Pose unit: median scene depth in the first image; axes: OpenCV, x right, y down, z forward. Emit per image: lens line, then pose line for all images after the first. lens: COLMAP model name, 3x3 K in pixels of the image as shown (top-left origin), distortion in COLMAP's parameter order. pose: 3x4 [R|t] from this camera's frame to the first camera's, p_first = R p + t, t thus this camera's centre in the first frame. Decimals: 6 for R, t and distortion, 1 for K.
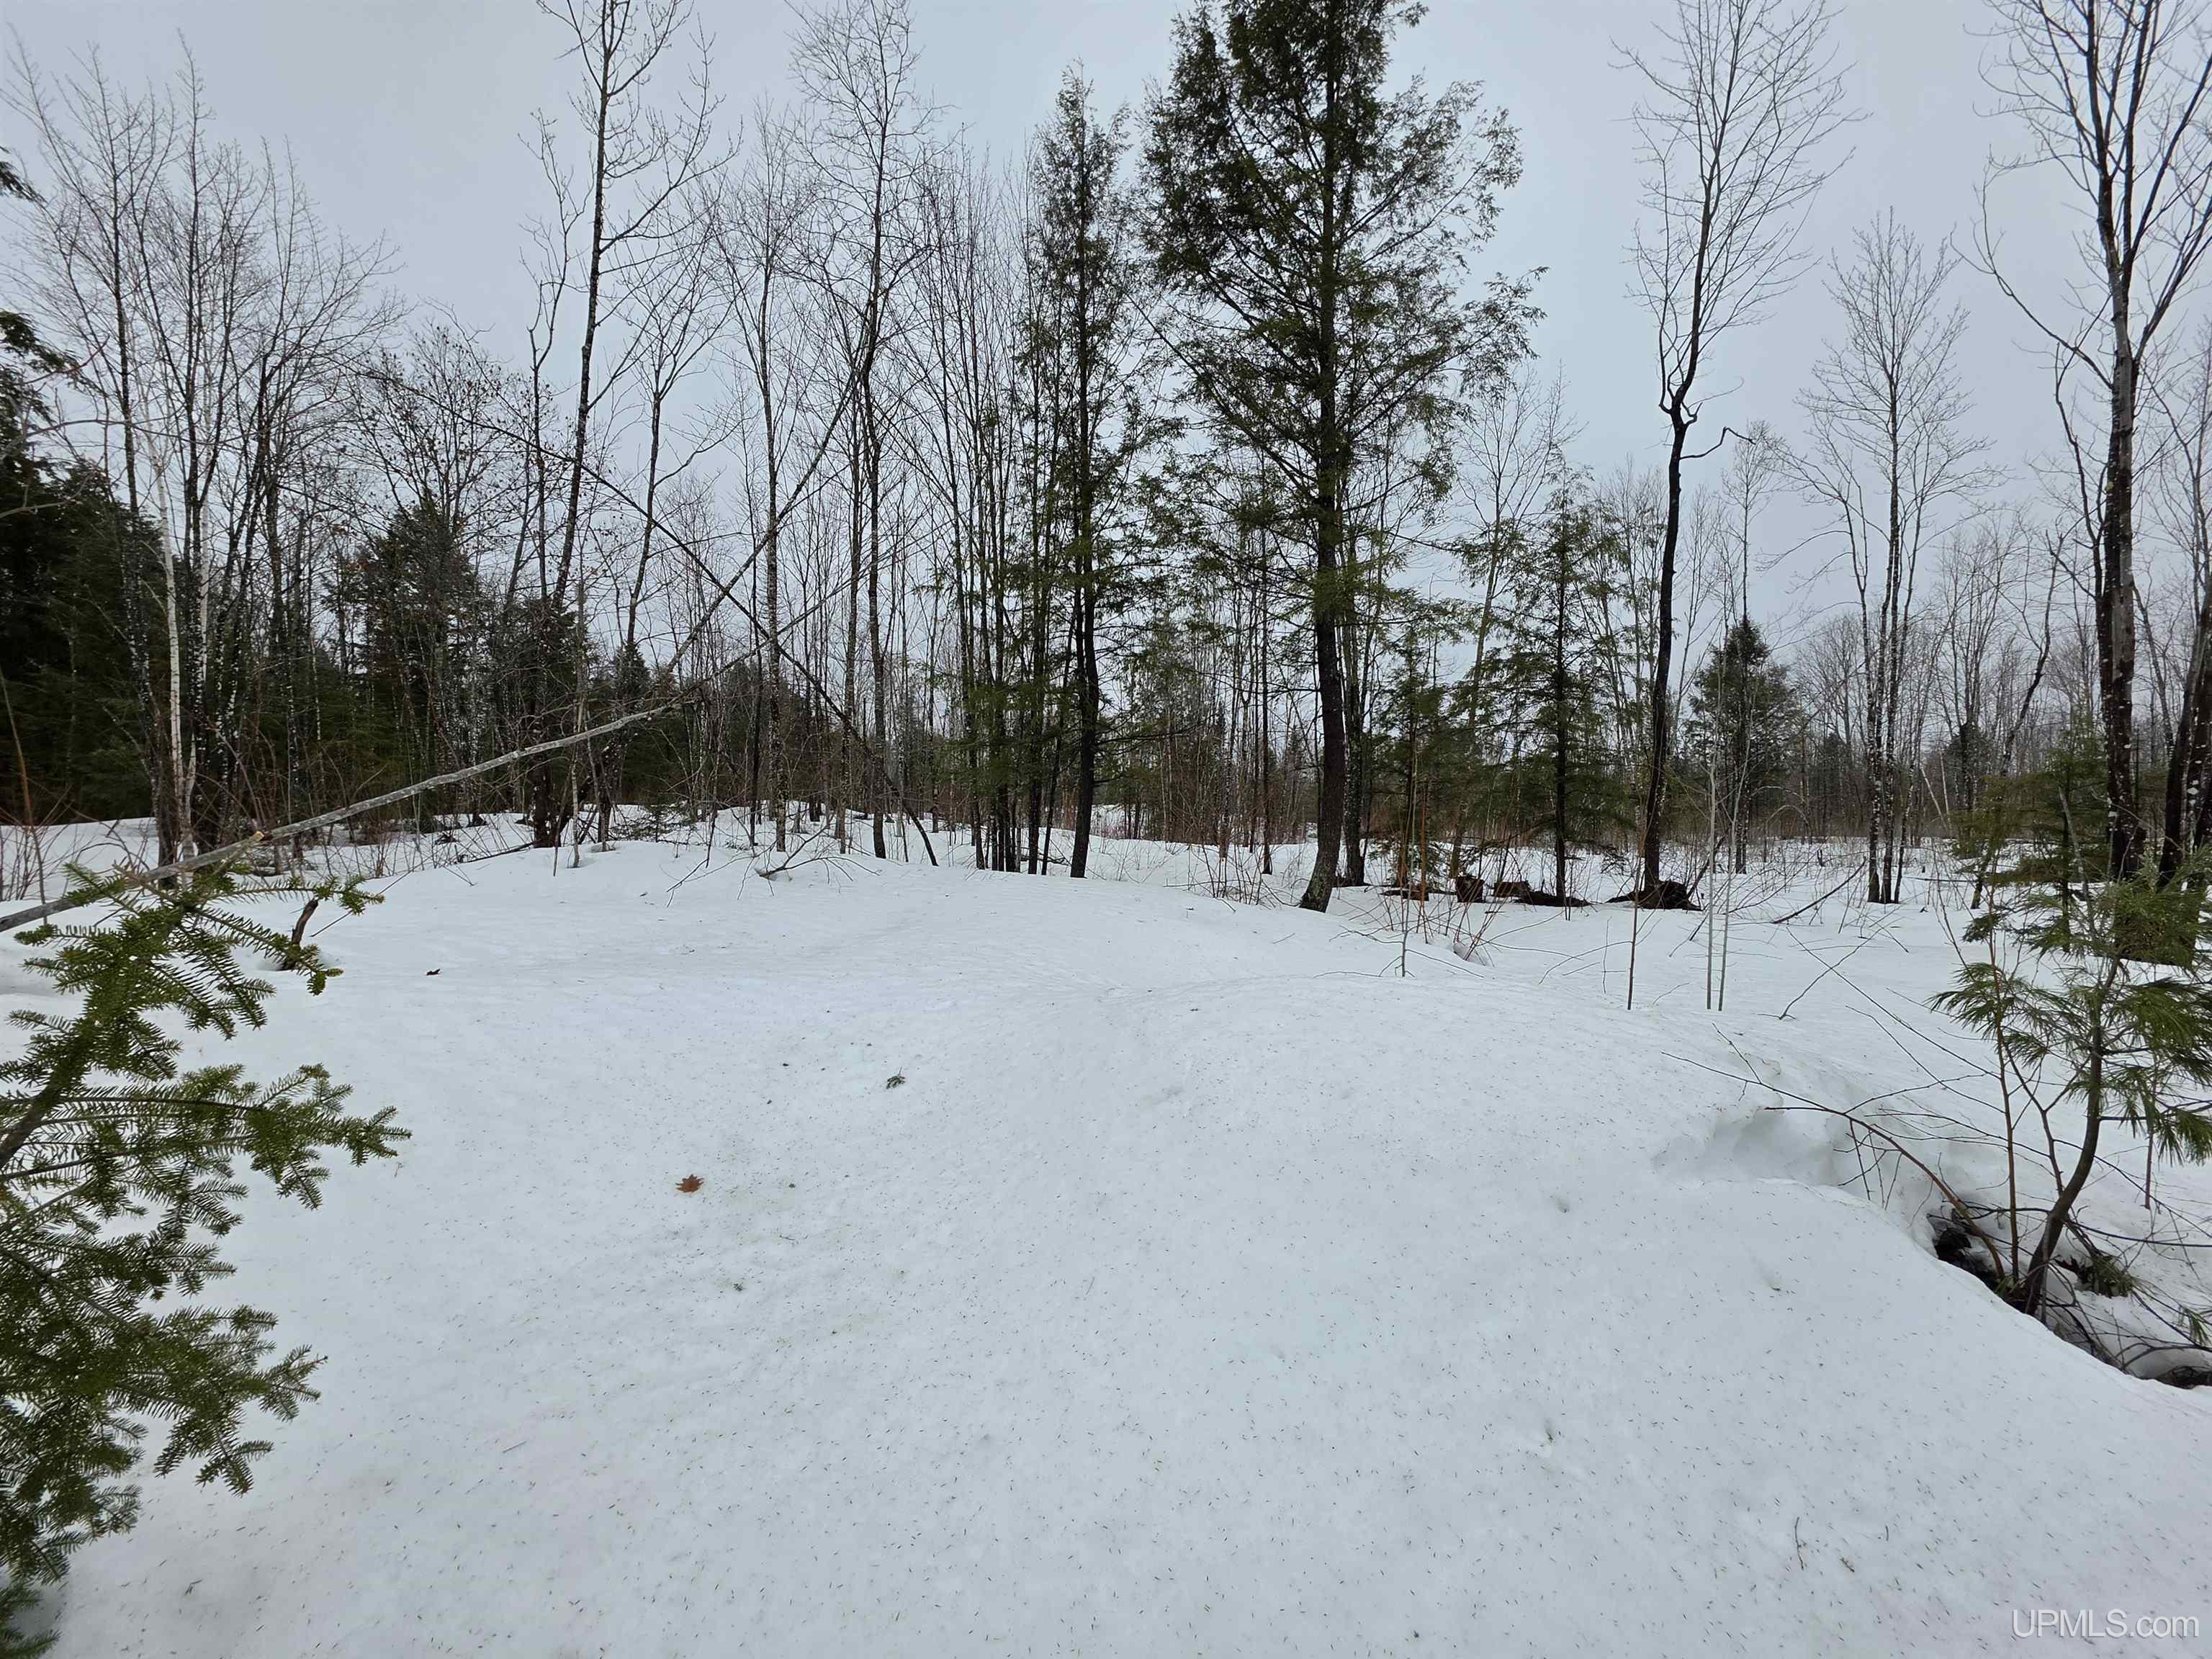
lens RADIAL K [[877.0, 0, 1107.2], [0, 877.0, 835.3], [0, 0, 1]] dist [-0.003784, 0.000821]
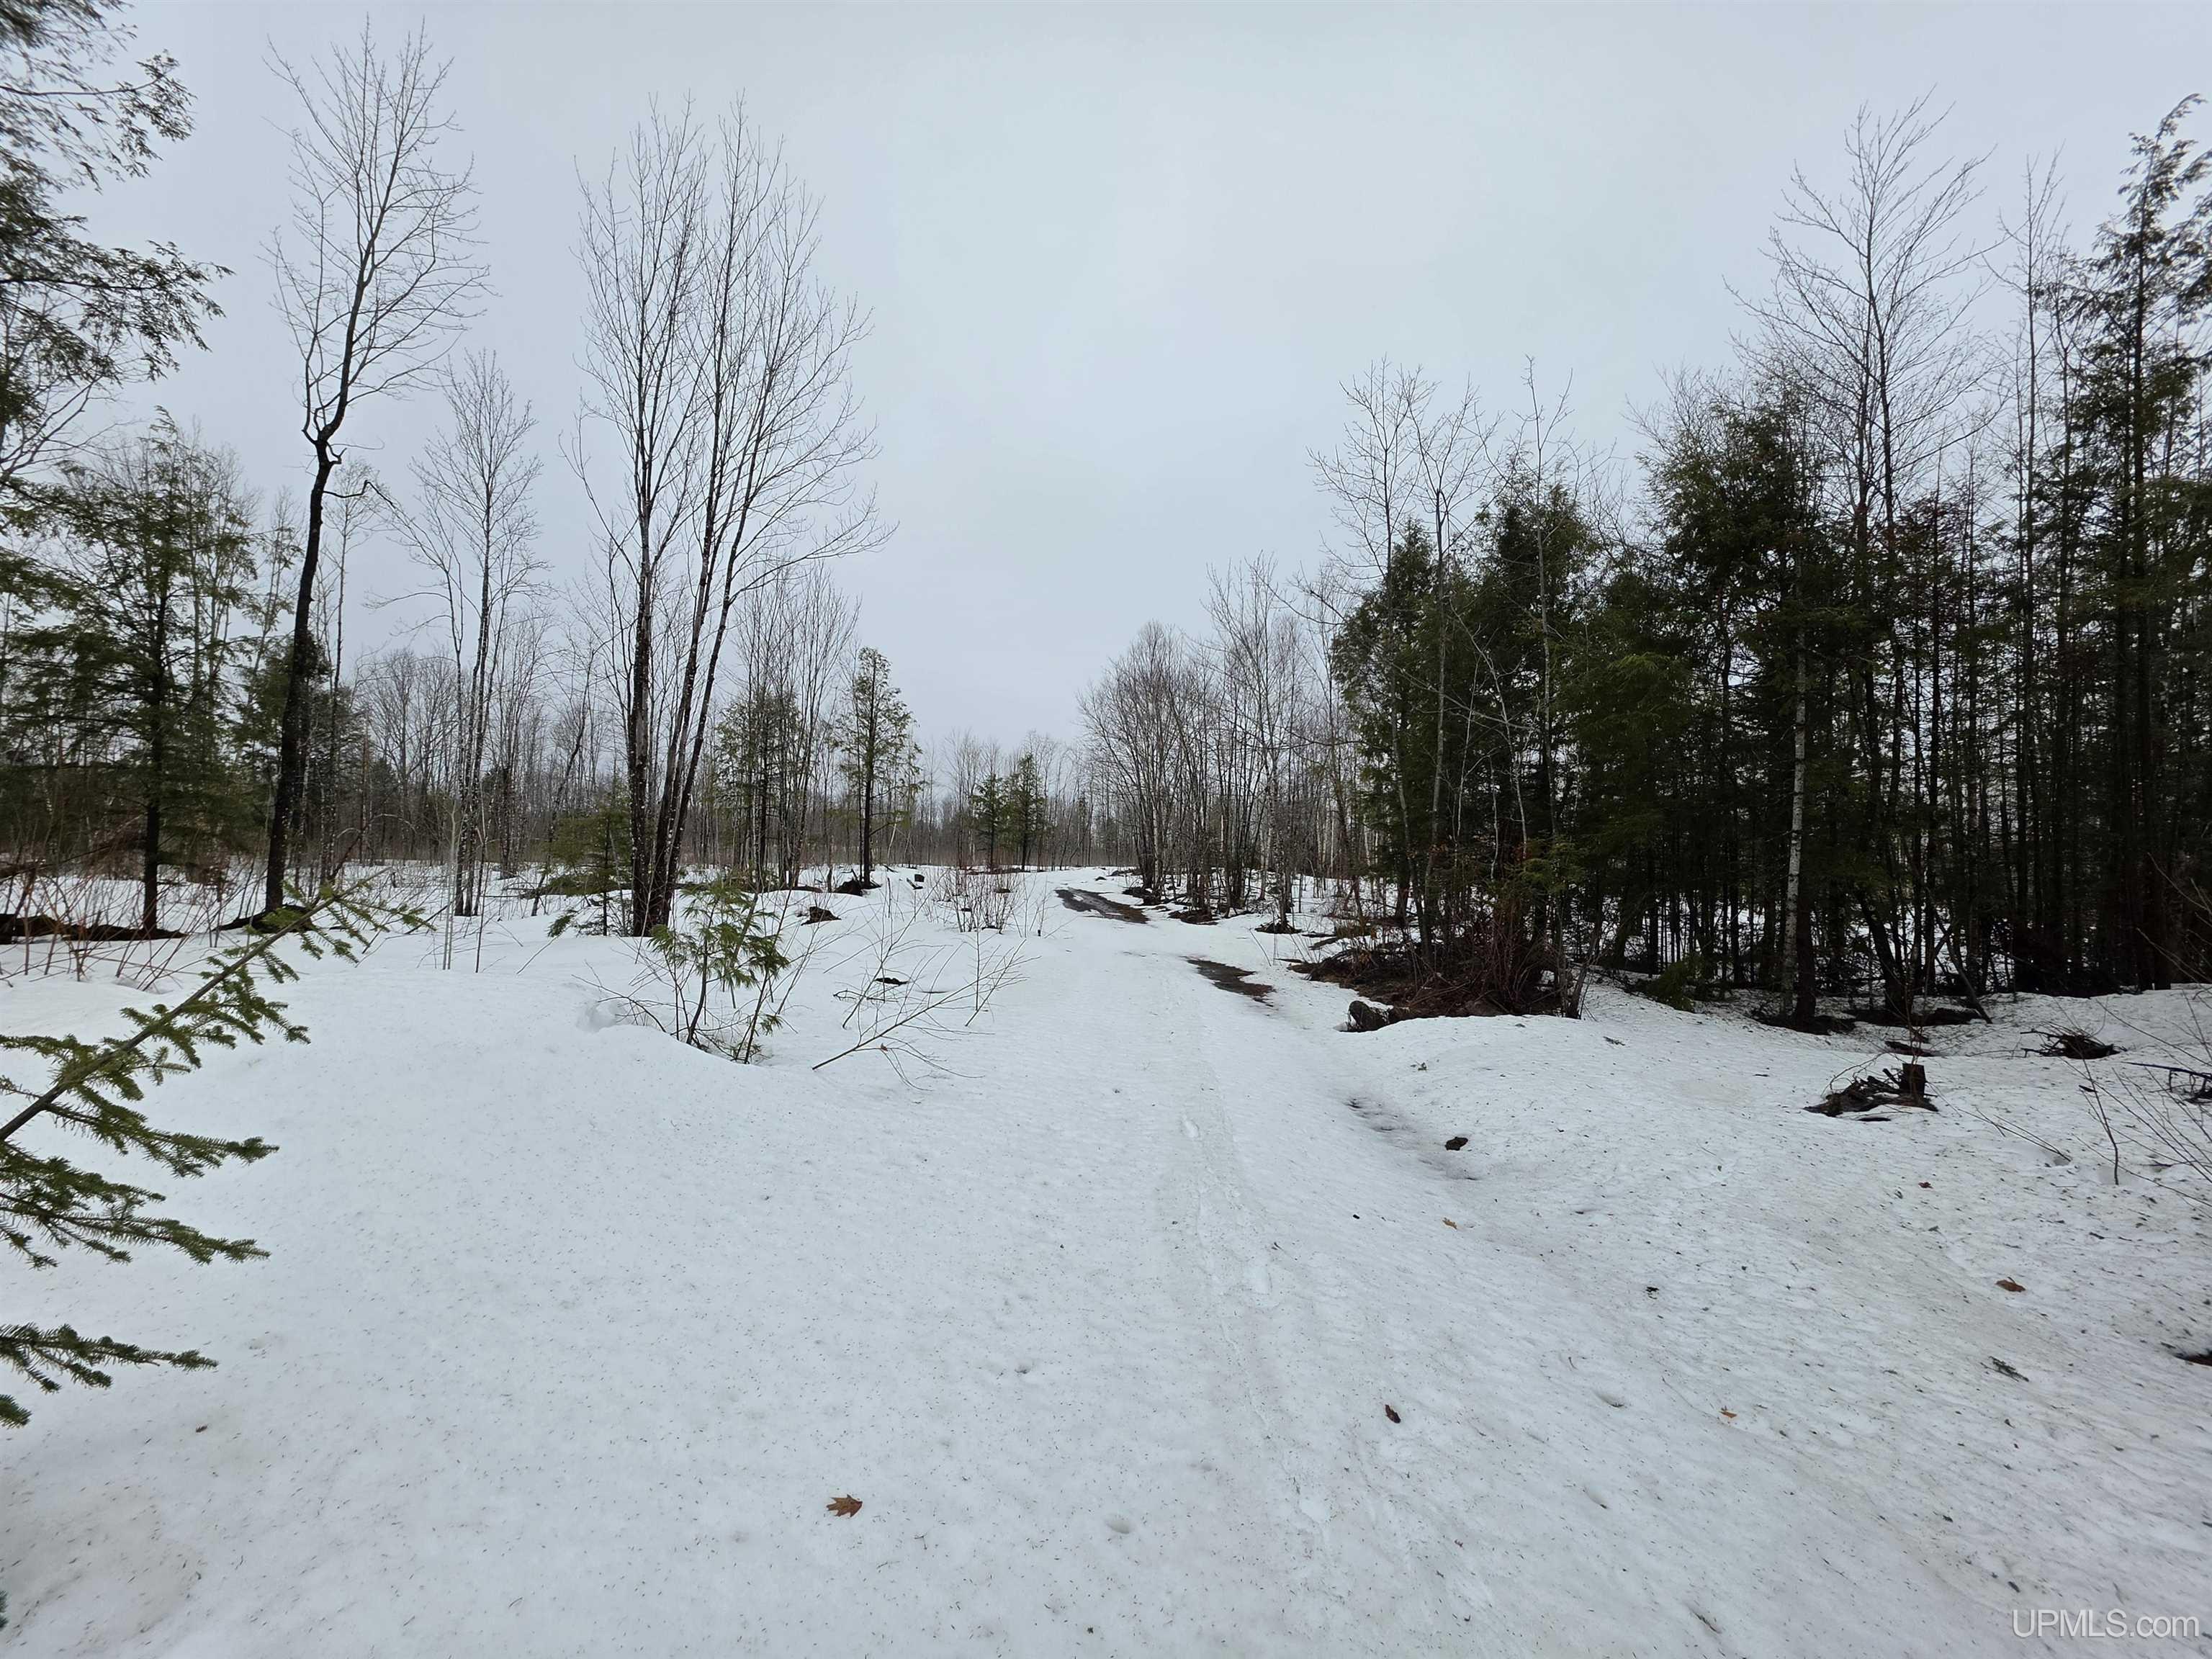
lens RADIAL K [[877.0, 0, 1095.2], [0, 877.0, 835.7], [0, 0, 1]] dist [-0.003784, 0.000821]
pose [[0.182742, 0.033550, 0.982588, -0.178833], [-0.009192, 0.999432, -0.032416, -0.001815], [-0.983118, -0.003109, 0.182947, -0.083387]]
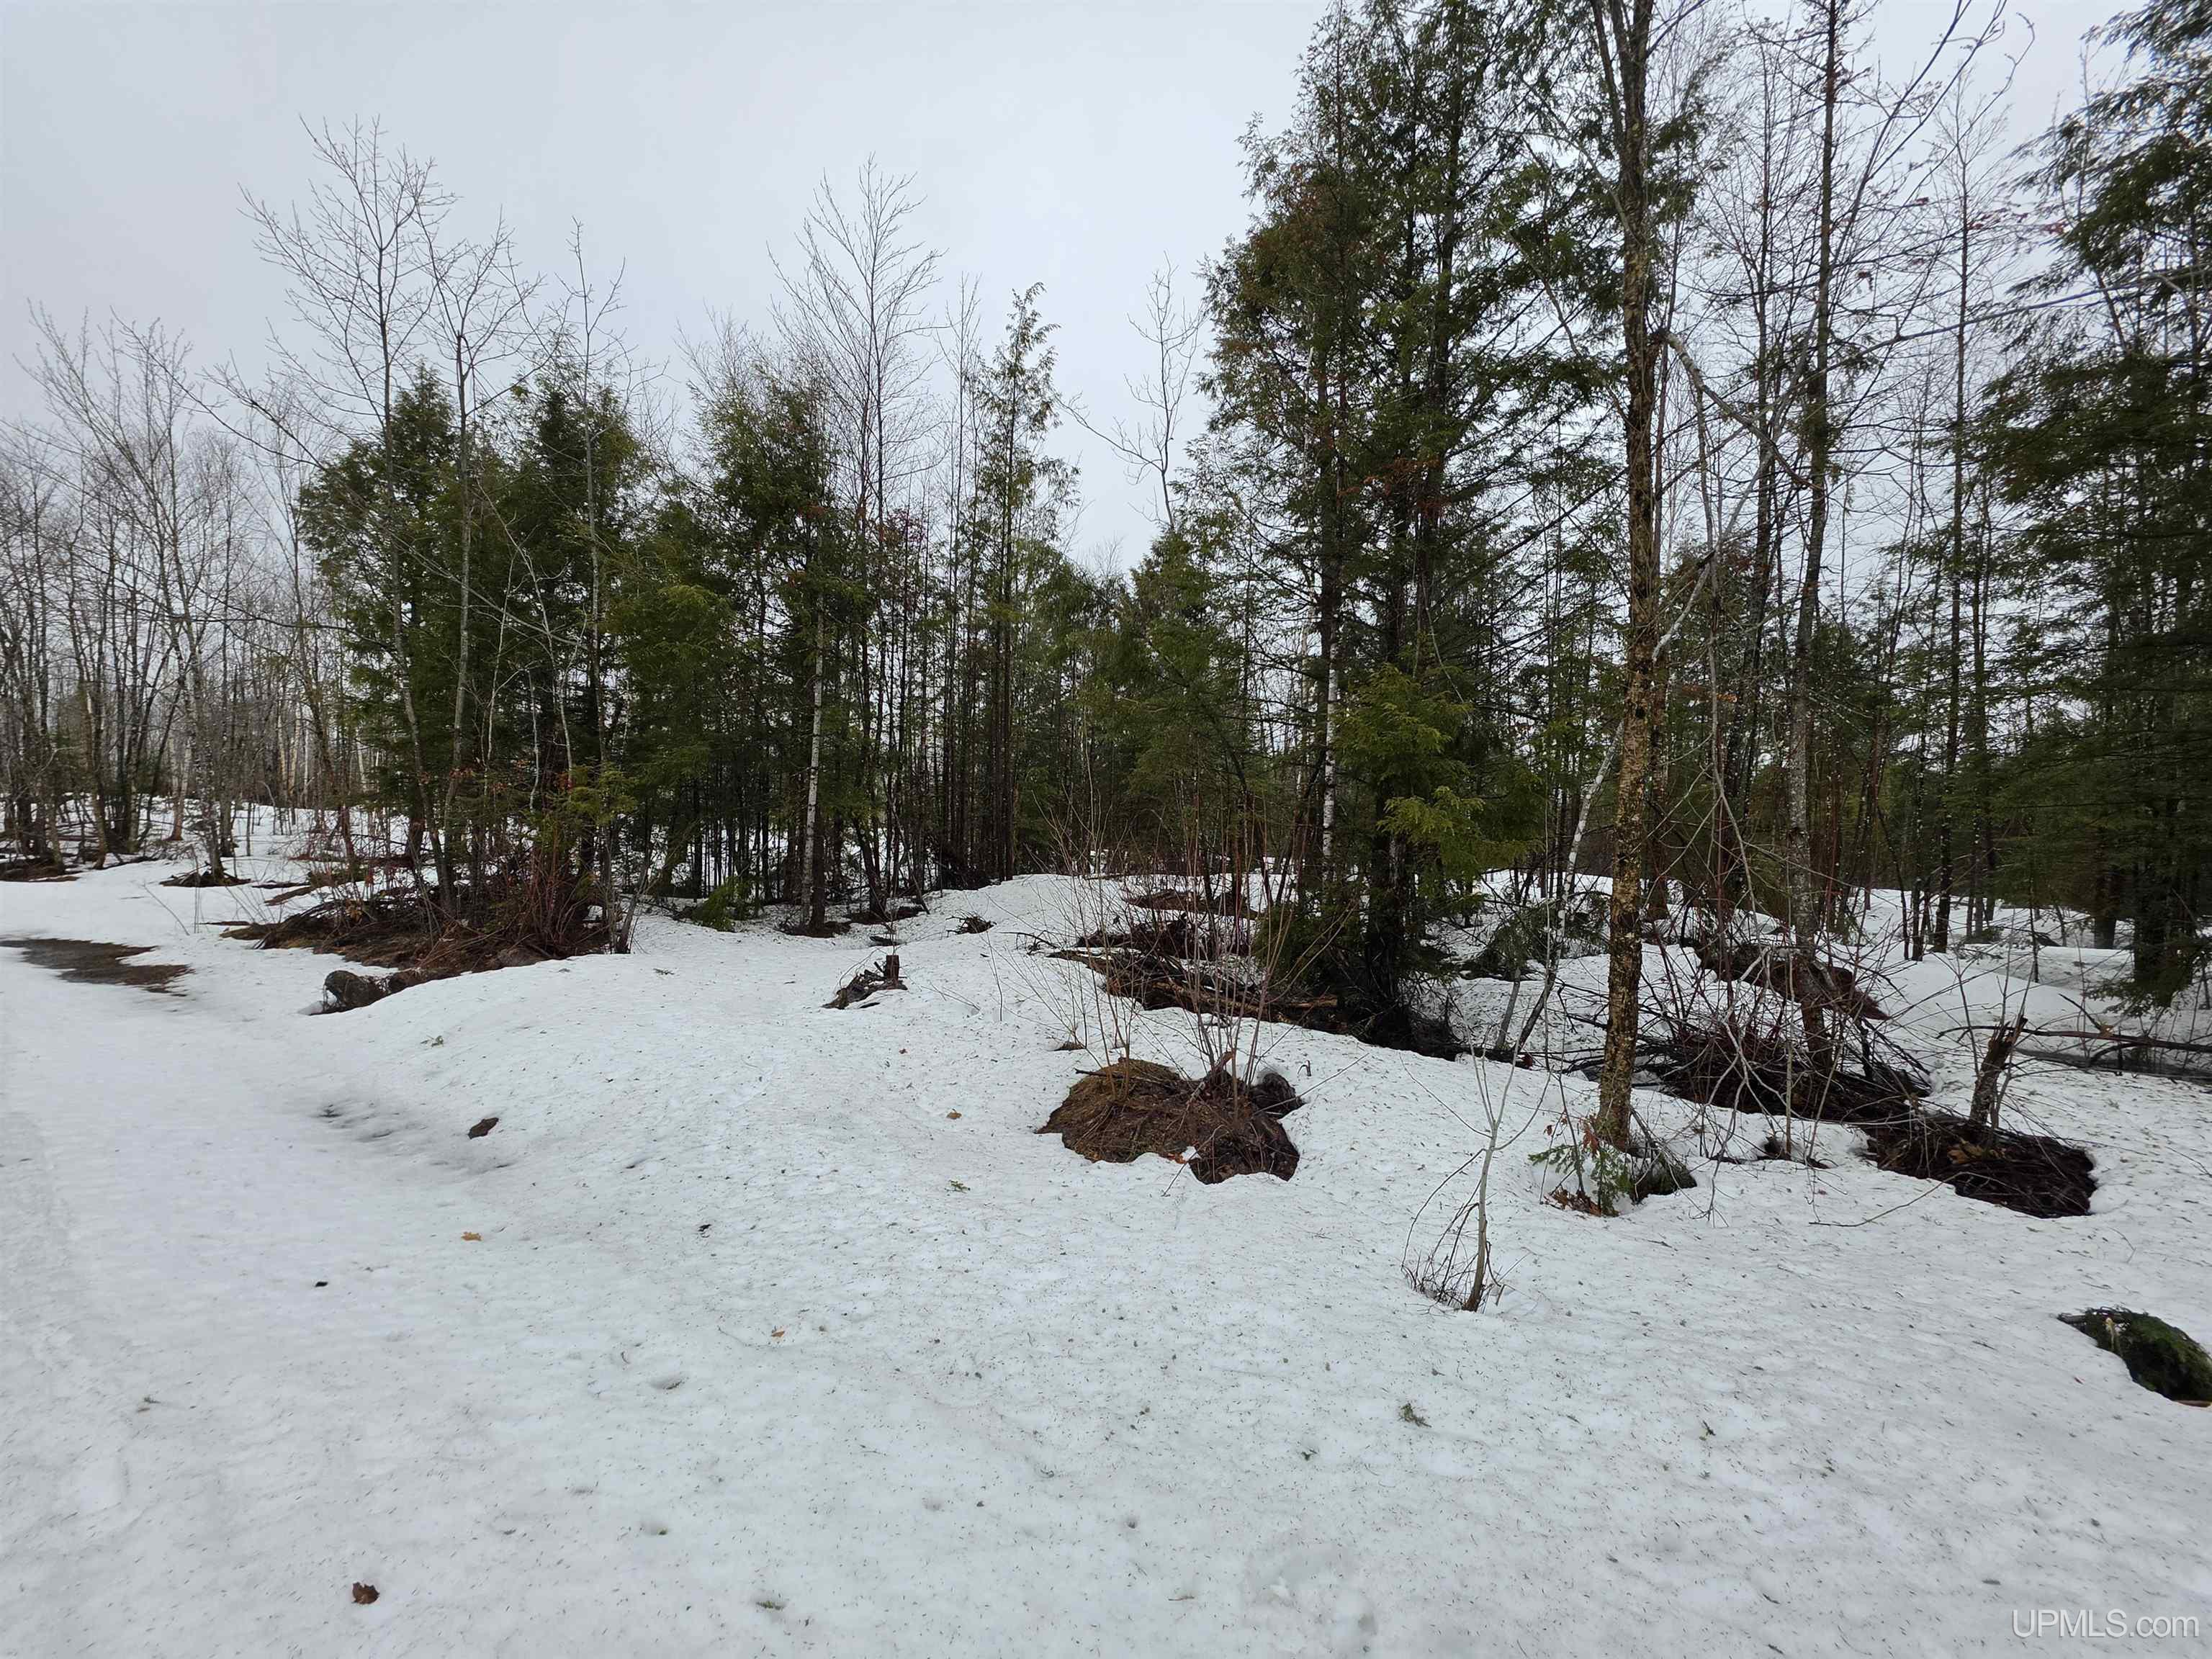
lens RADIAL K [[877.0, 0, 1100.9], [0, 877.0, 840.2], [0, 0, 1]] dist [-0.003784, 0.000821]
pose [[-0.728089, -0.038724, 0.684388, -0.147703], [-0.016311, 0.999099, 0.039179, -0.001943], [-0.685288, 0.017363, -0.728065, -0.092667]]
